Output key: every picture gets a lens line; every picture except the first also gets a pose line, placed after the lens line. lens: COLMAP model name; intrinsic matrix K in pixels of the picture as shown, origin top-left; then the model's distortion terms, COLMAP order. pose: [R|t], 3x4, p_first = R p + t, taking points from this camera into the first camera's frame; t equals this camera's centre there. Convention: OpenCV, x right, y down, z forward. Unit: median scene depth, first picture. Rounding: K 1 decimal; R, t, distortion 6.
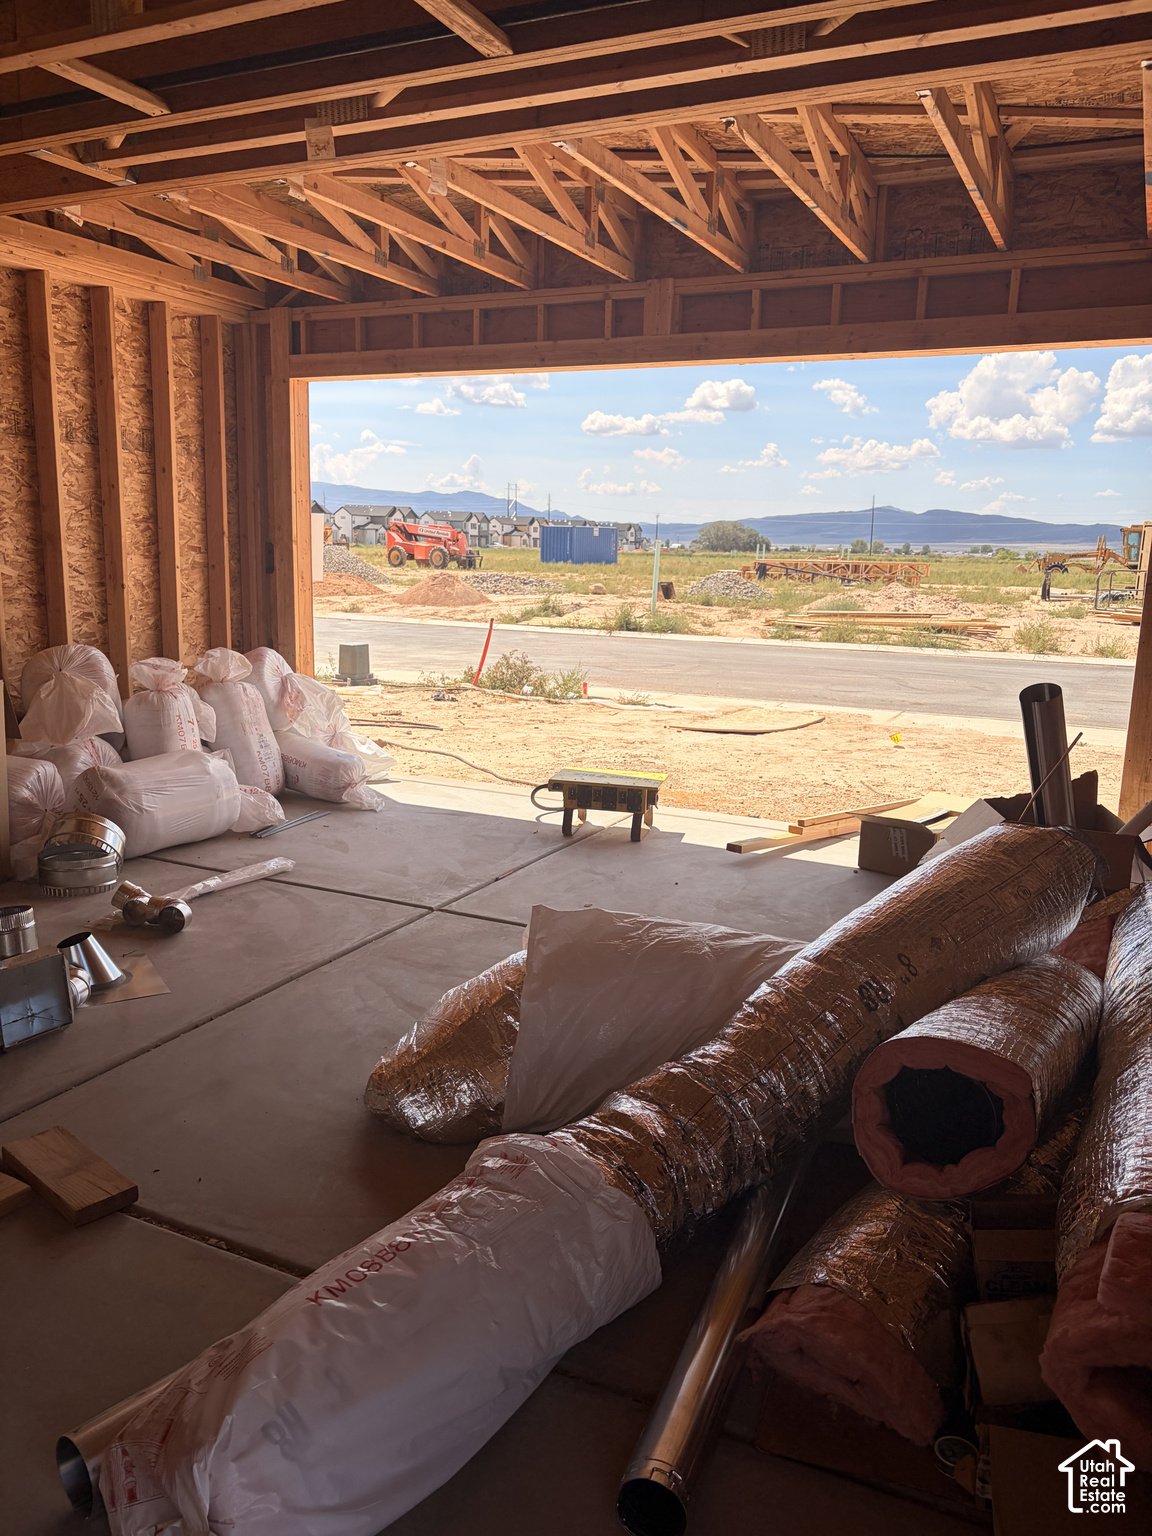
lens RADIAL K [[1167.4, 0, 570.9], [0, 1167.4, 756.2], [0, 0, 1]] dist [0.003918, 0.010777]
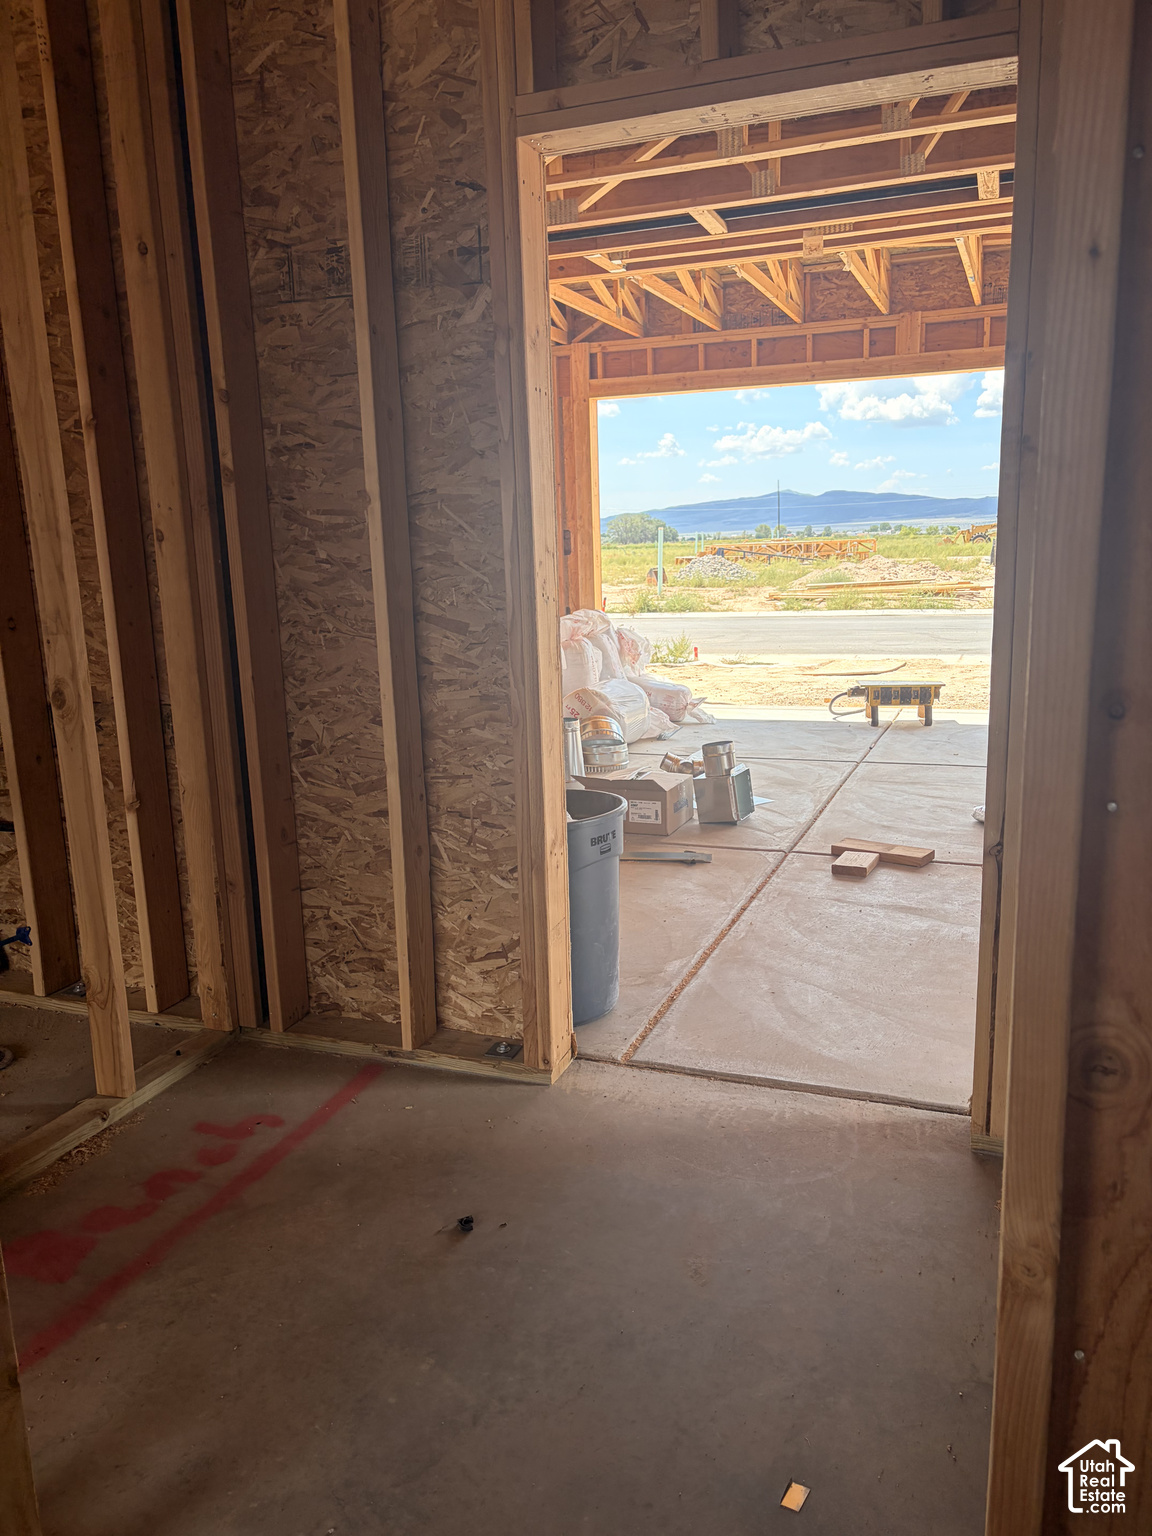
lens RADIAL K [[1167.4, 0, 582.8], [0, 1167.4, 780.8], [0, 0, 1]] dist [0.003918, 0.010777]
pose [[0.994136, -0.072945, 0.079826, -0.102855], [0.071195, 0.997160, 0.024553, 0.016657], [-0.081391, -0.018726, 0.996506, -0.075439]]
